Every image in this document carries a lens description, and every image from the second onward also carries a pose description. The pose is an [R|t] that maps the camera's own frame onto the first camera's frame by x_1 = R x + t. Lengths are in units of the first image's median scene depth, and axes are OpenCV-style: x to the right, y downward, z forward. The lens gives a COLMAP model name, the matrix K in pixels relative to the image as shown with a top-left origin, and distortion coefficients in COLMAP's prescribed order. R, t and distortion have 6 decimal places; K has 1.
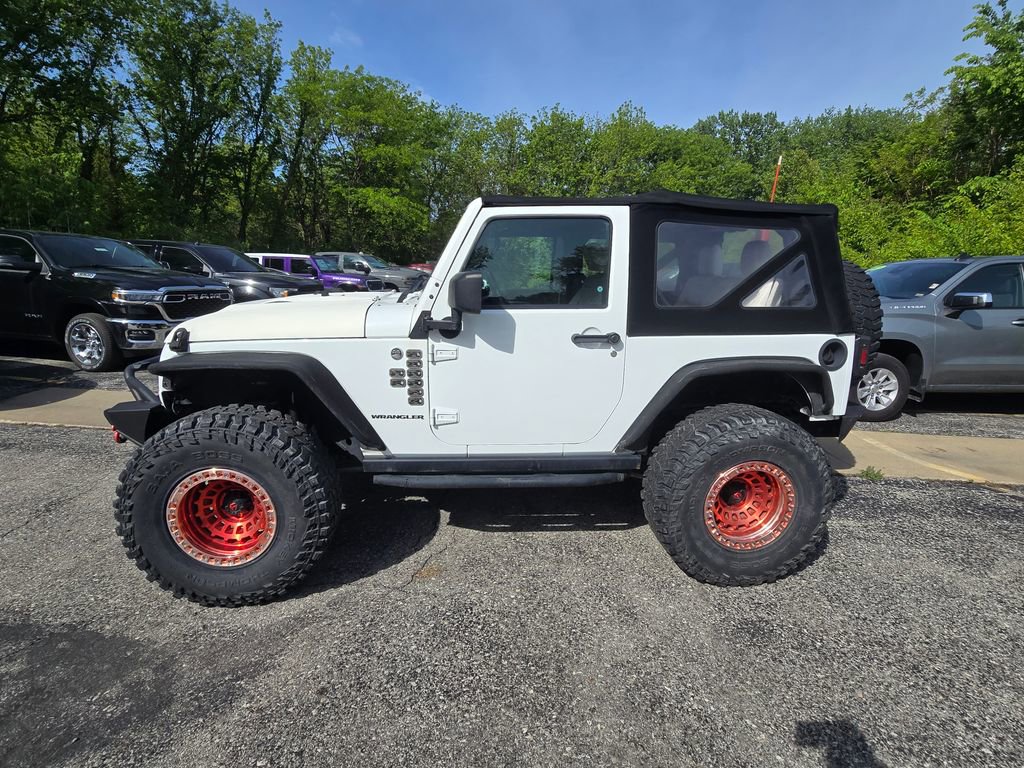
lens RADIAL K [[507.2, 0, 512.1], [0, 507.2, 383.9], [0, 0, 1]] dist [-0.009571, 0.003820]
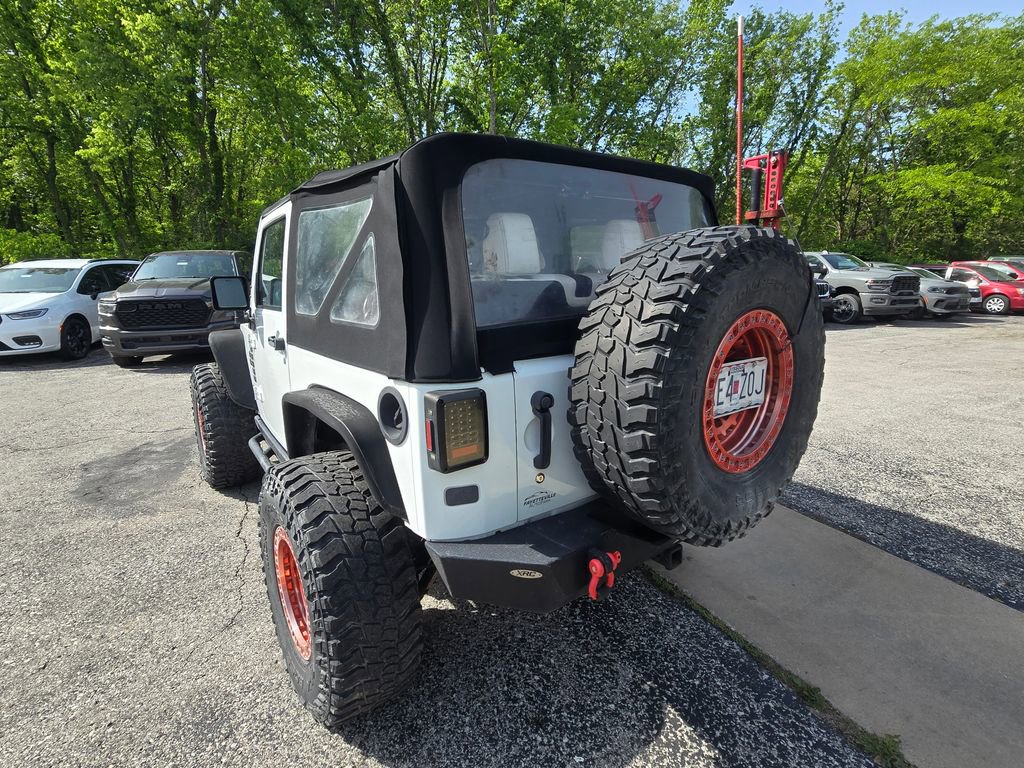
lens RADIAL K [[507.2, 0, 513.4], [0, 507.2, 381.4], [0, 0, 1]] dist [-0.009571, 0.003820]
pose [[0.529355, 0.156495, -0.833842, 1.203552], [-0.166357, 0.982907, 0.078862, -0.165088], [0.831930, 0.096970, 0.546341, 0.842891]]
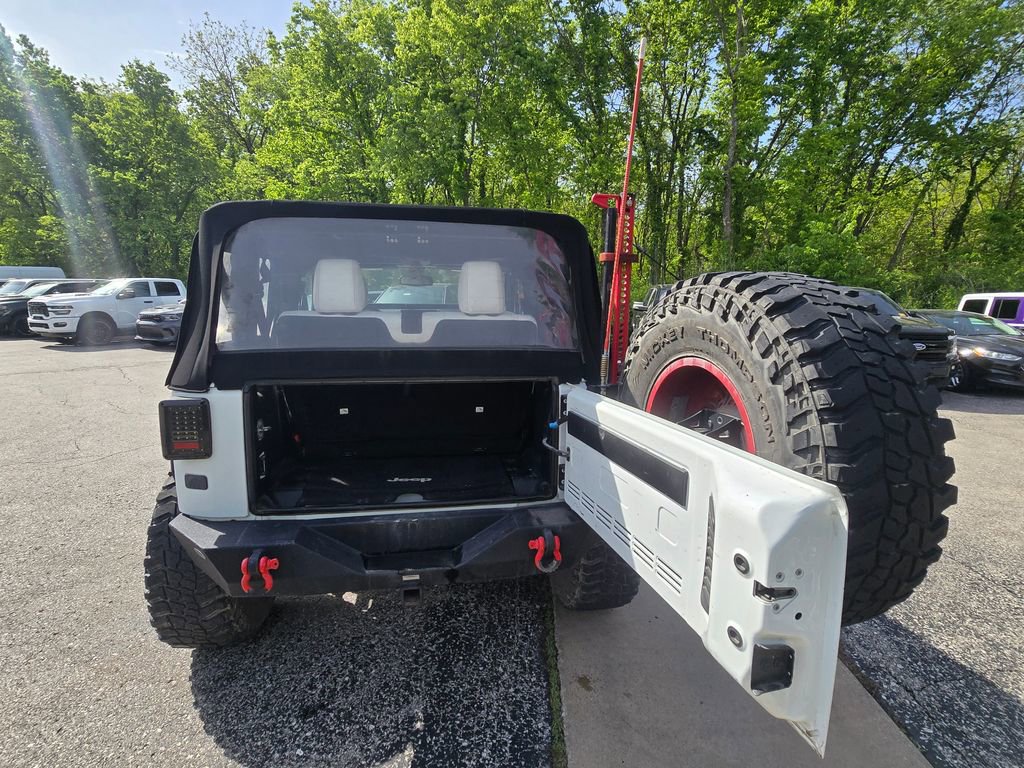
lens RADIAL K [[507.2, 0, 514.4], [0, 507.2, 382.7], [0, 0, 1]] dist [-0.009571, 0.003820]
pose [[0.066475, 0.138256, -0.988163, 1.436100], [-0.225411, 0.966832, 0.120108, -0.307469], [0.971993, 0.214759, 0.095434, 1.446055]]
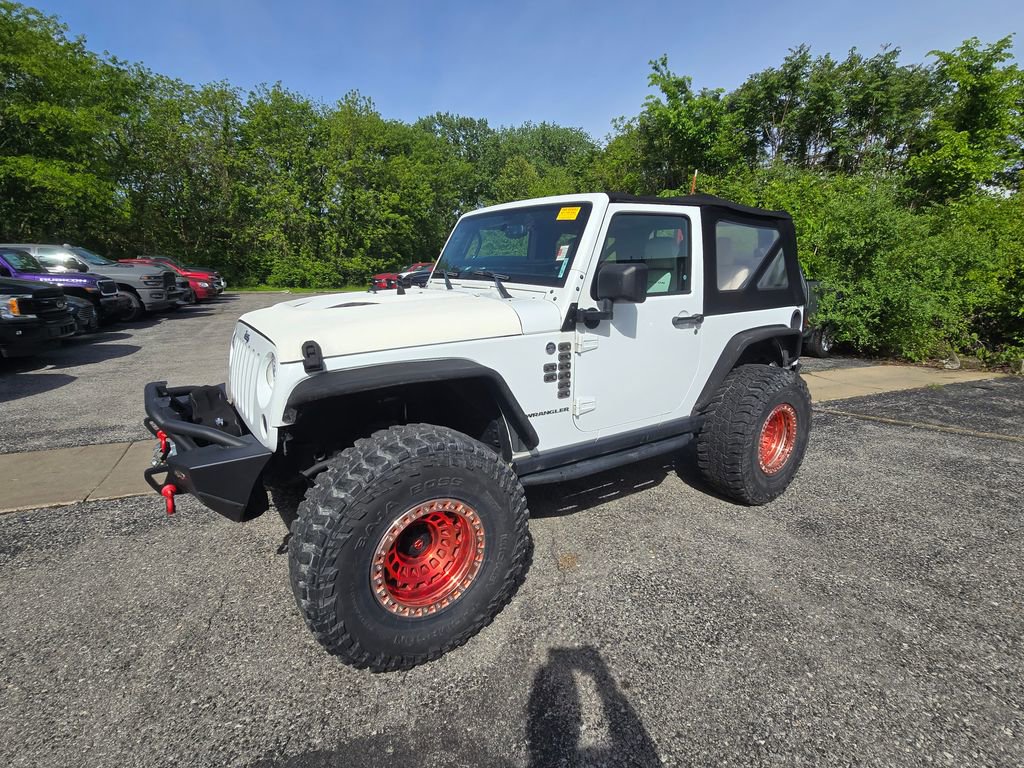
lens RADIAL K [[507.2, 0, 511.2], [0, 507.2, 385.8], [0, 0, 1]] dist [-0.009571, 0.003820]
pose [[0.870363, -0.126815, 0.475800, -0.753659], [0.119206, 0.991790, 0.046282, -0.040570], [-0.477763, 0.016436, 0.878335, 0.168688]]
